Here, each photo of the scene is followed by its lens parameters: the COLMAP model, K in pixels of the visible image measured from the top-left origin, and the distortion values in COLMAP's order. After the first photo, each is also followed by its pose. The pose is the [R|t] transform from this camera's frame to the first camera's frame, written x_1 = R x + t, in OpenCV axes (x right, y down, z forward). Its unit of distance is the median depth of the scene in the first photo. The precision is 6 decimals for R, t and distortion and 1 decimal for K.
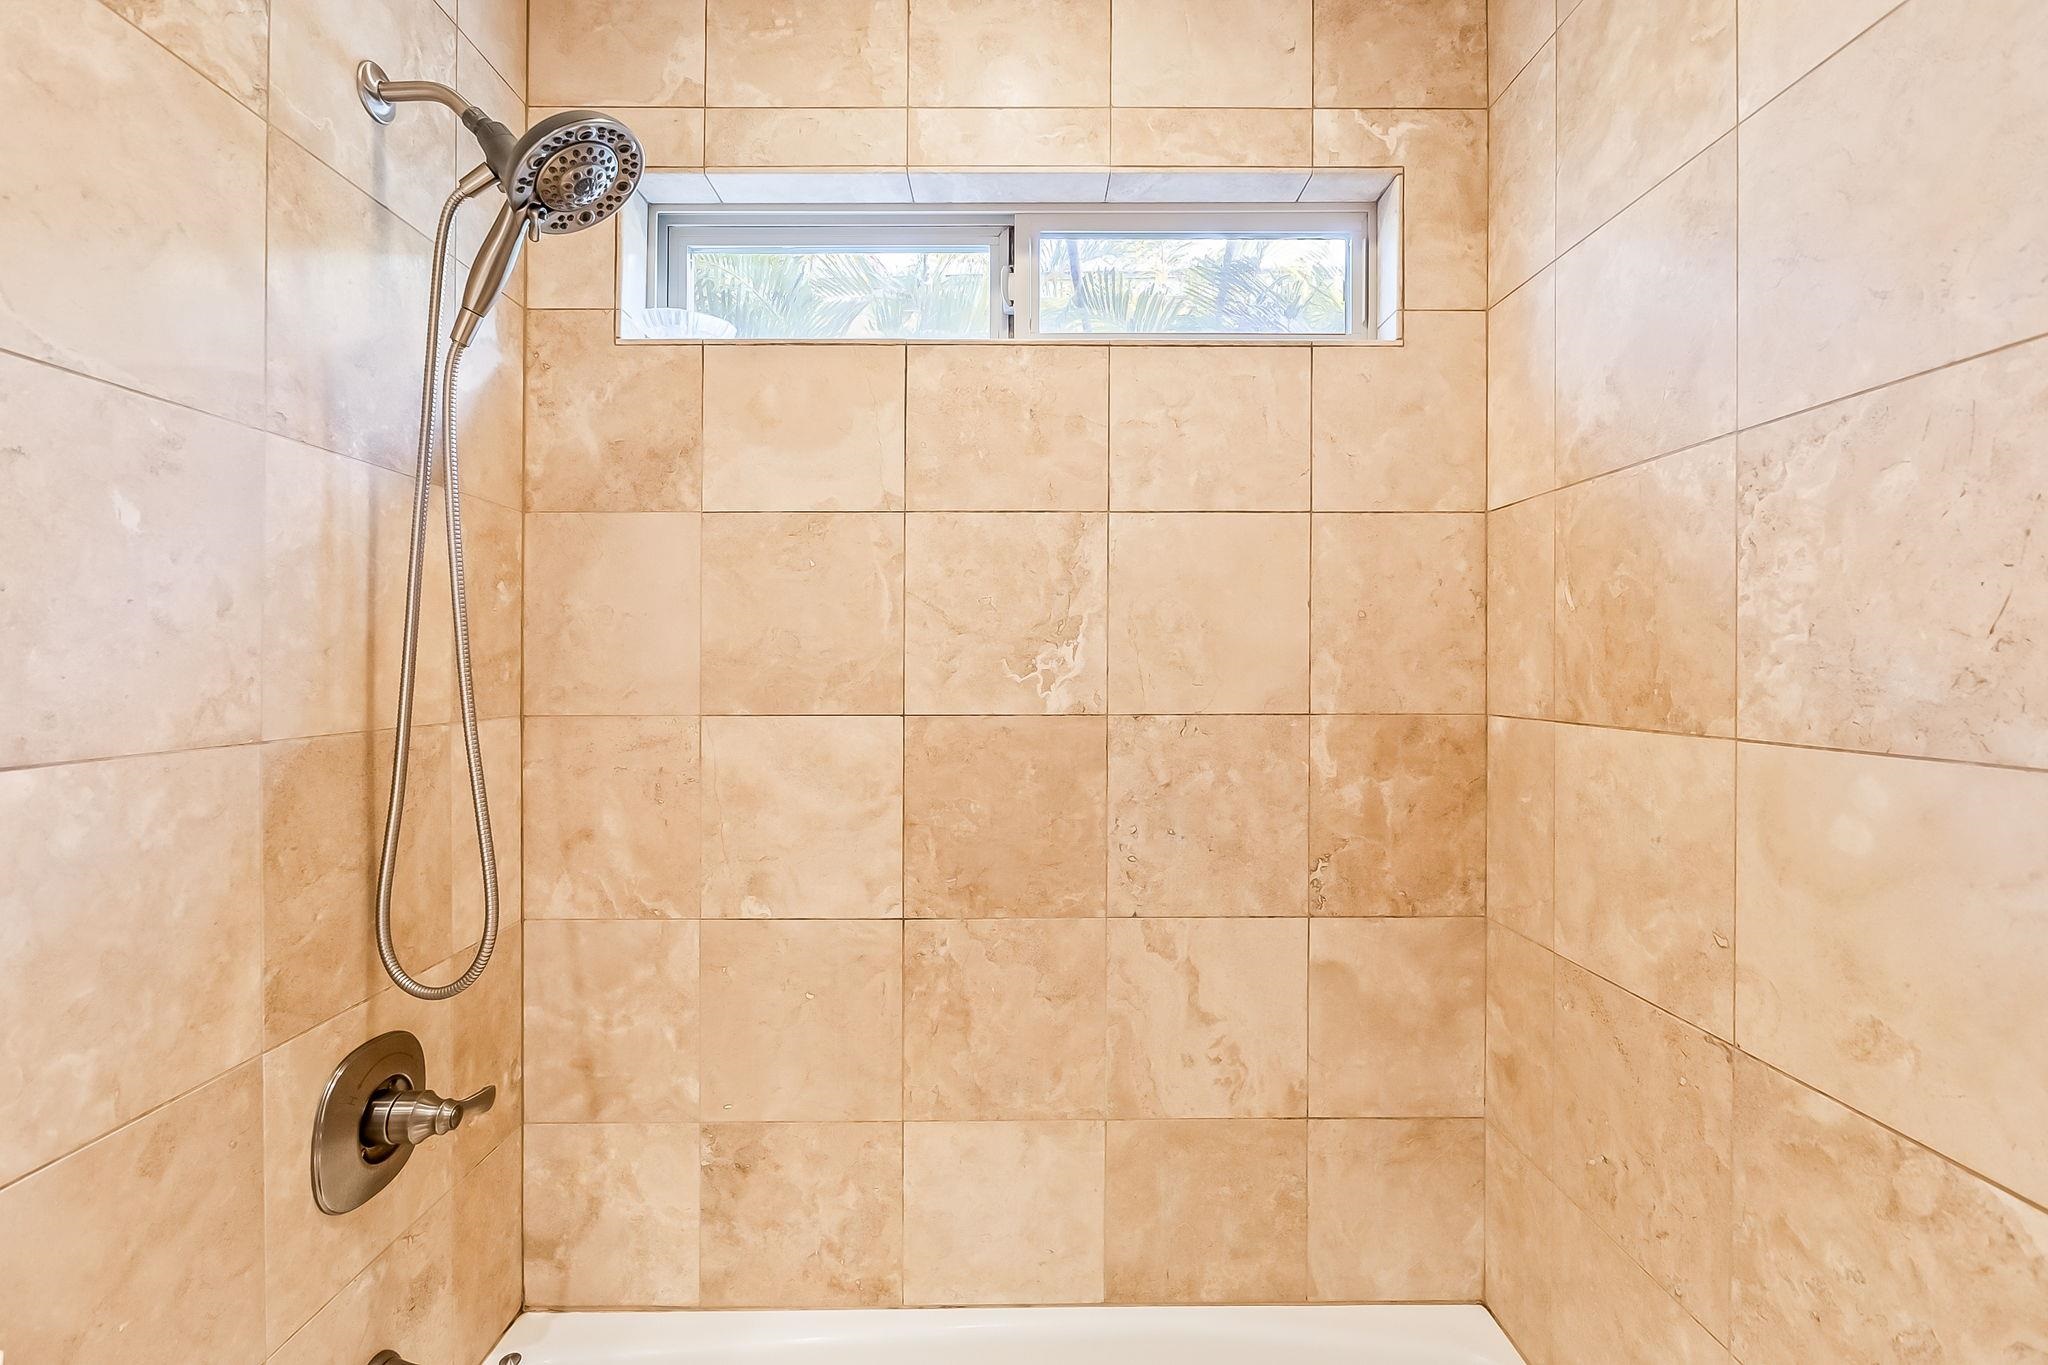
lens RADIAL K [[917.6, 0, 1019.7], [0, 917.6, 662.5], [0, 0, 1]] dist [-0.009652, 0.001097]
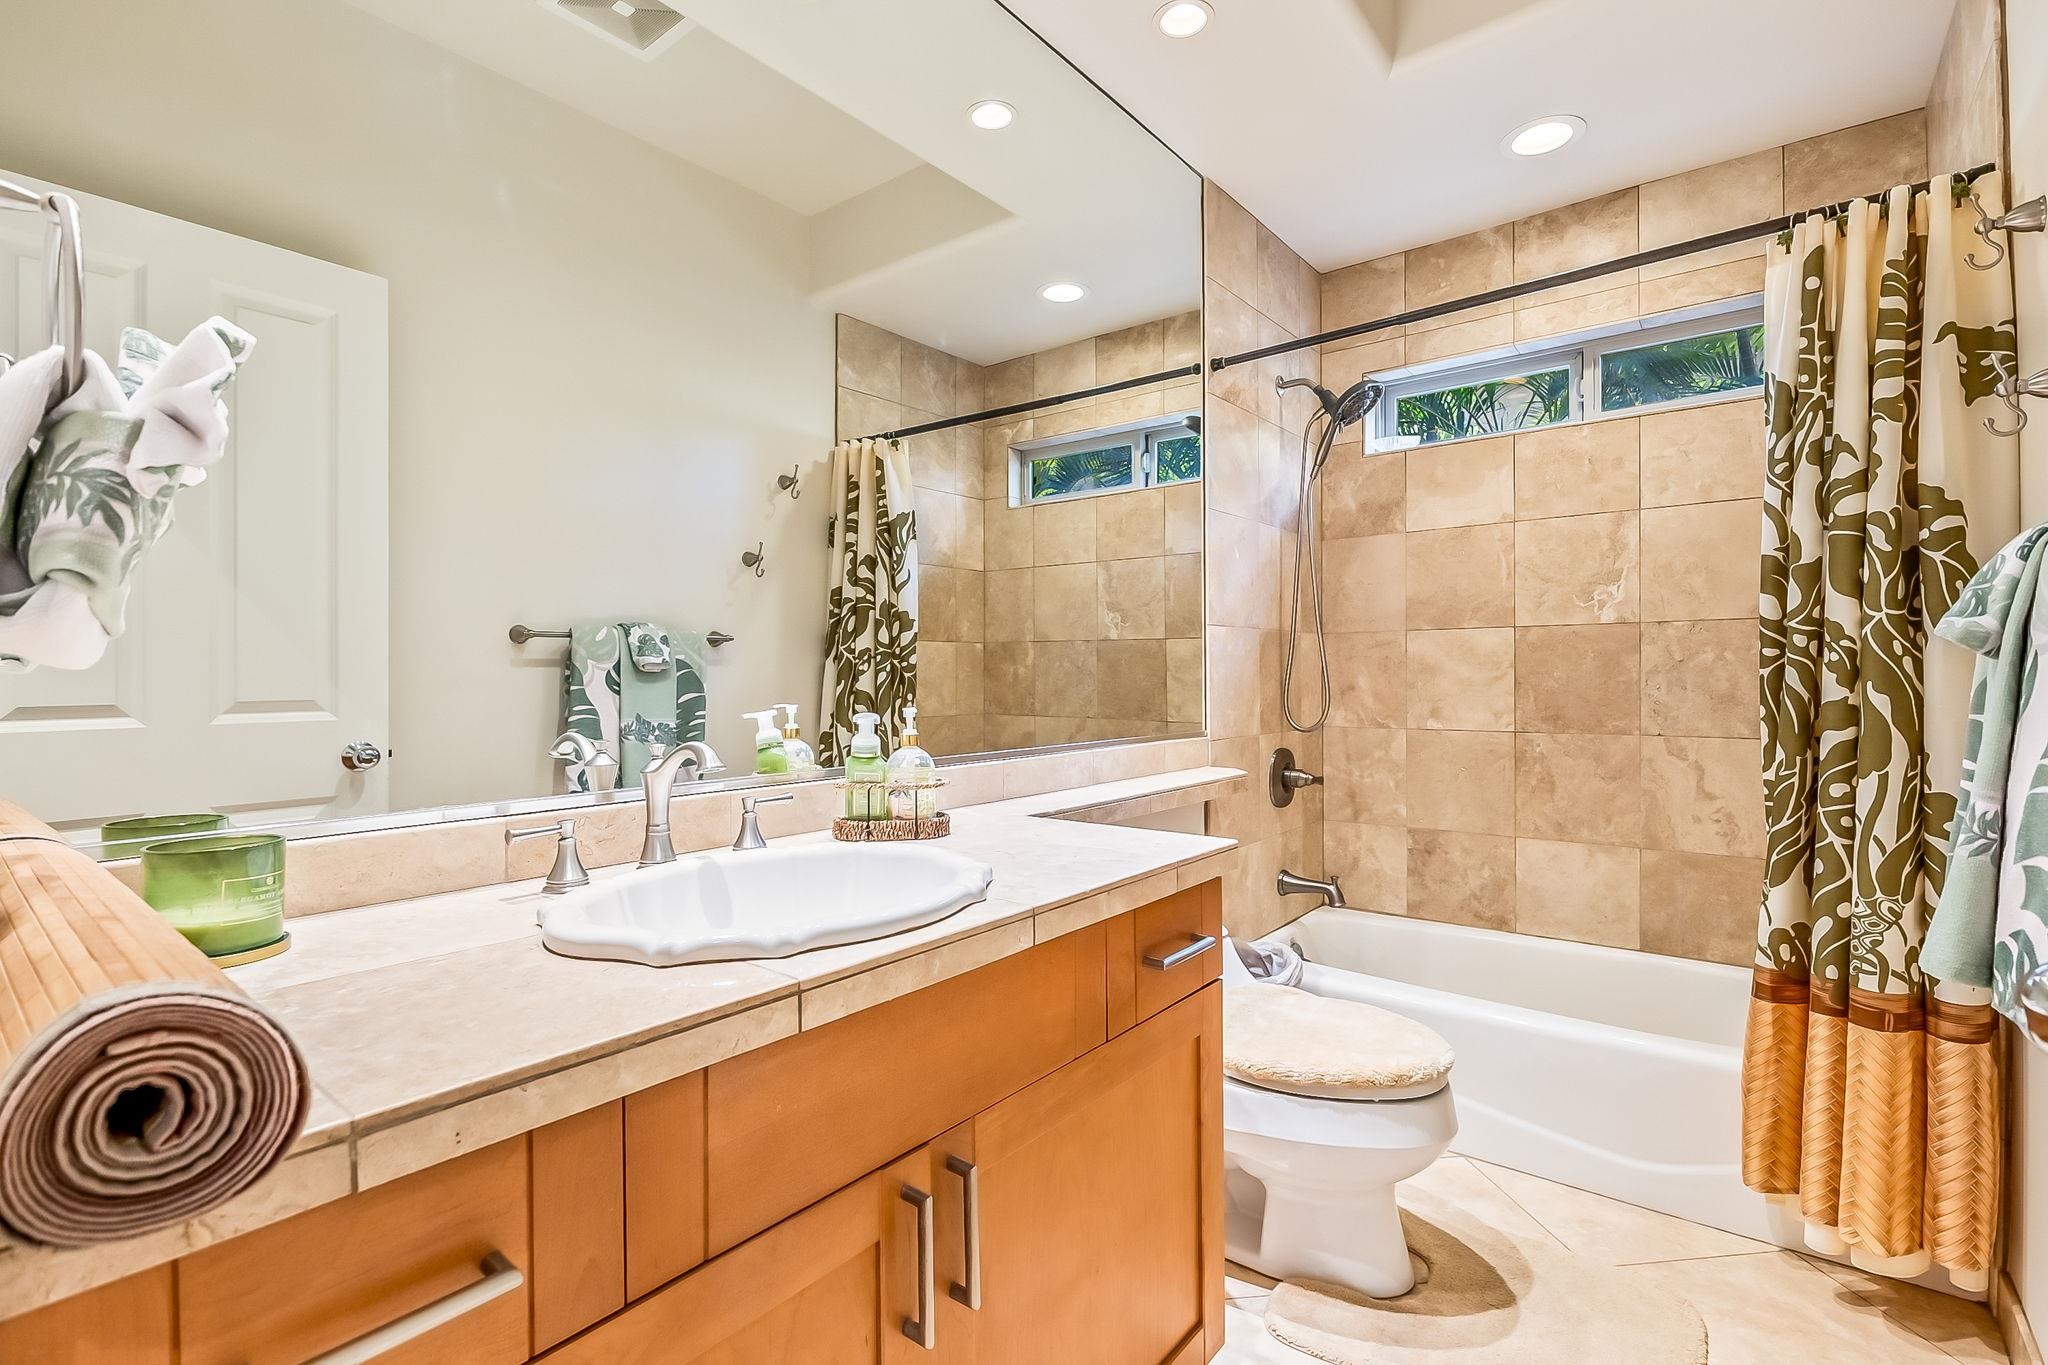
lens RADIAL K [[917.6, 0, 1029.3], [0, 917.6, 674.2], [0, 0, 1]] dist [-0.009652, 0.001097]
pose [[0.777779, -0.005102, -0.628517, 0.290064], [0.009374, 0.999950, 0.003482, 0.141345], [0.628468, -0.008600, 0.777788, -1.145592]]
